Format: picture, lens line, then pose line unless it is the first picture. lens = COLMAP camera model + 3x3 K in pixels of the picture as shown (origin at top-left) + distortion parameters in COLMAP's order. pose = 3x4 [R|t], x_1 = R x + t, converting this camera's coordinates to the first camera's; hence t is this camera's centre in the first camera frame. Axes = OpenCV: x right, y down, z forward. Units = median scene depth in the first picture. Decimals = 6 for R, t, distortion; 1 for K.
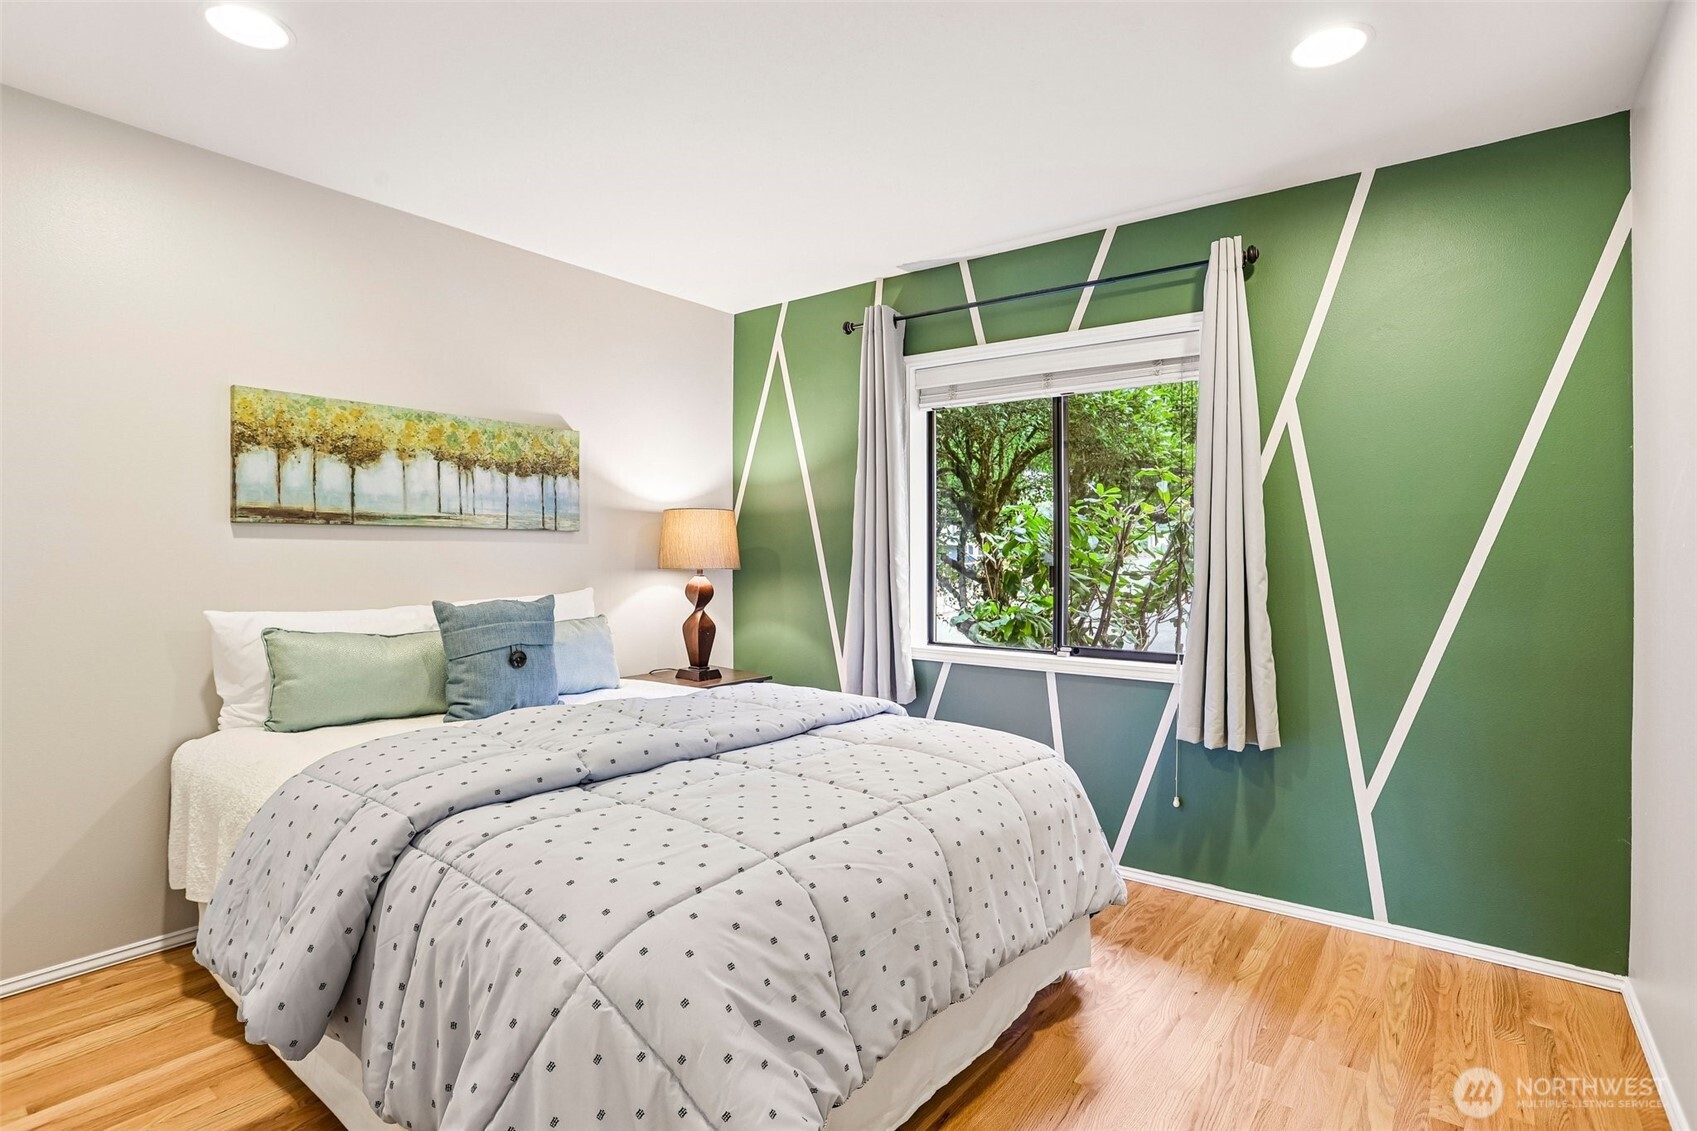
lens RADIAL K [[829.2, 0, 841.2], [0, 829.2, 554.9], [0, 0, 1]] dist [-0.057356, 0.016907]
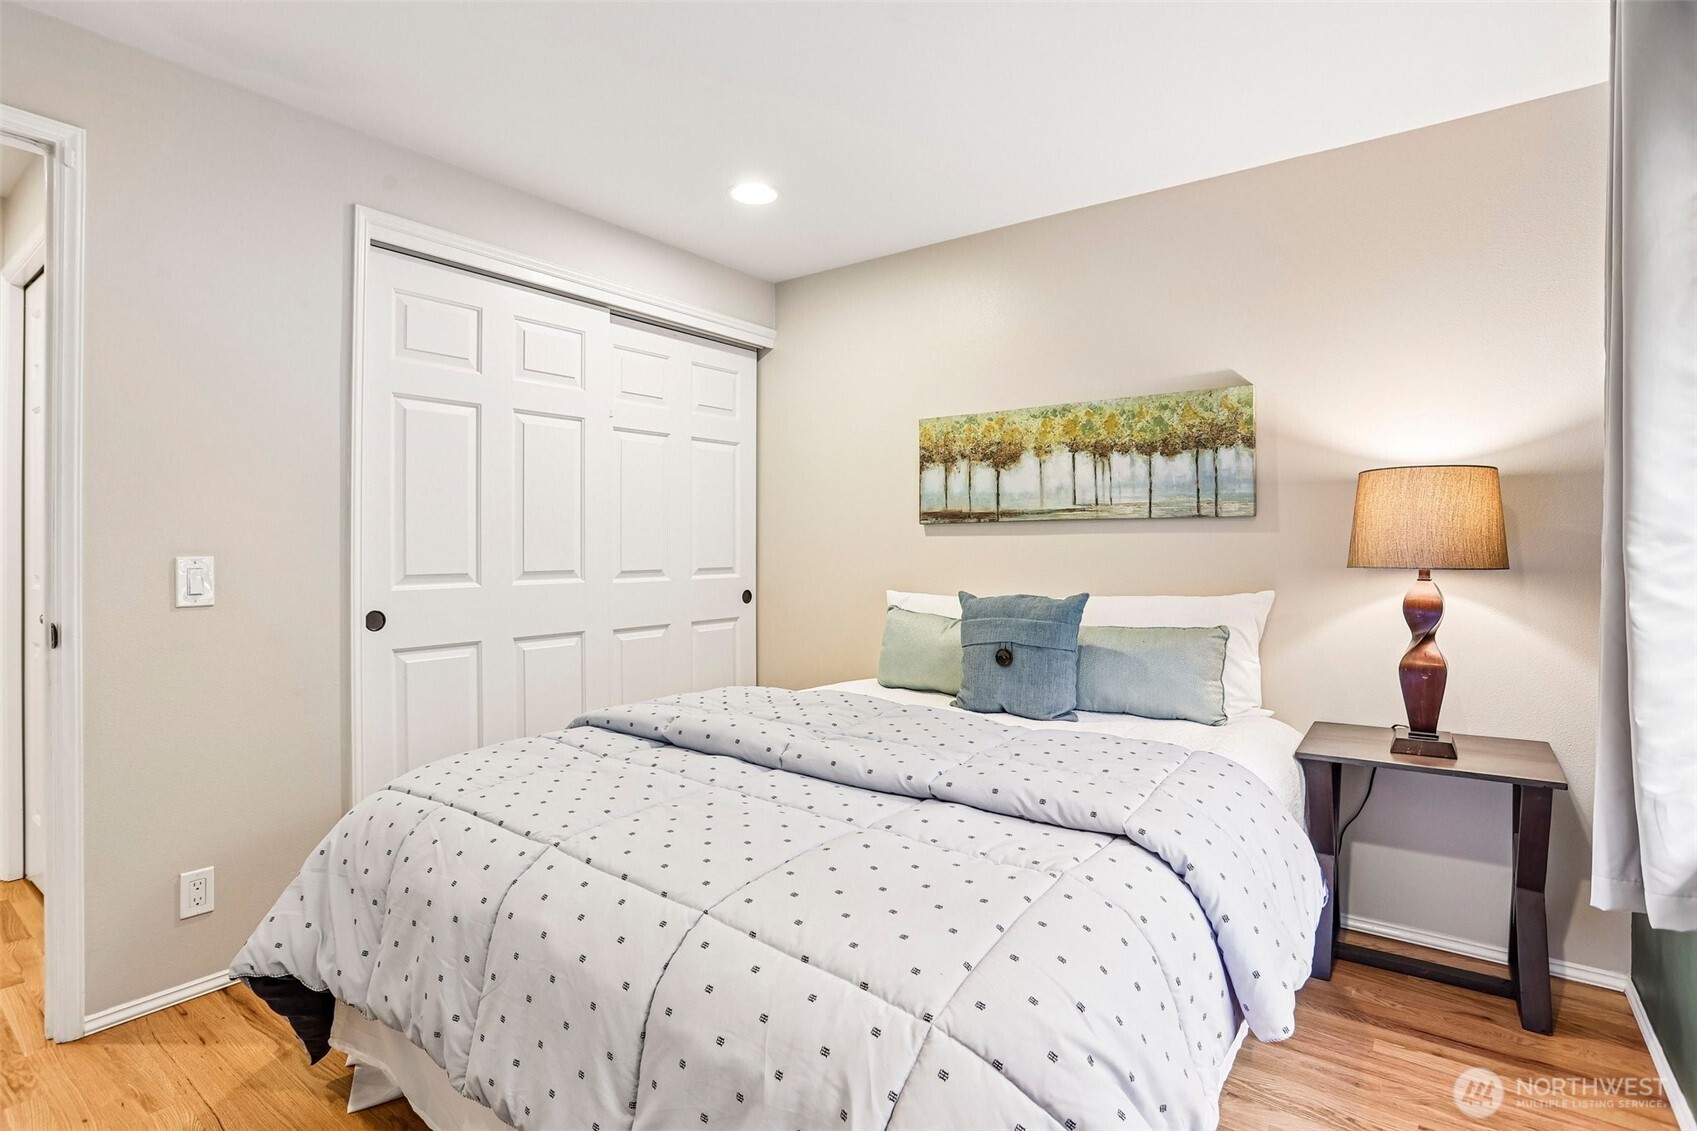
lens RADIAL K [[829.2, 0, 840.9], [0, 829.2, 564.0], [0, 0, 1]] dist [-0.057356, 0.016907]
pose [[0.018354, 0.013624, -0.999739, 0.495675], [0.001439, 0.999906, 0.013652, 0.004978], [0.999831, -0.001689, 0.018333, 0.705558]]
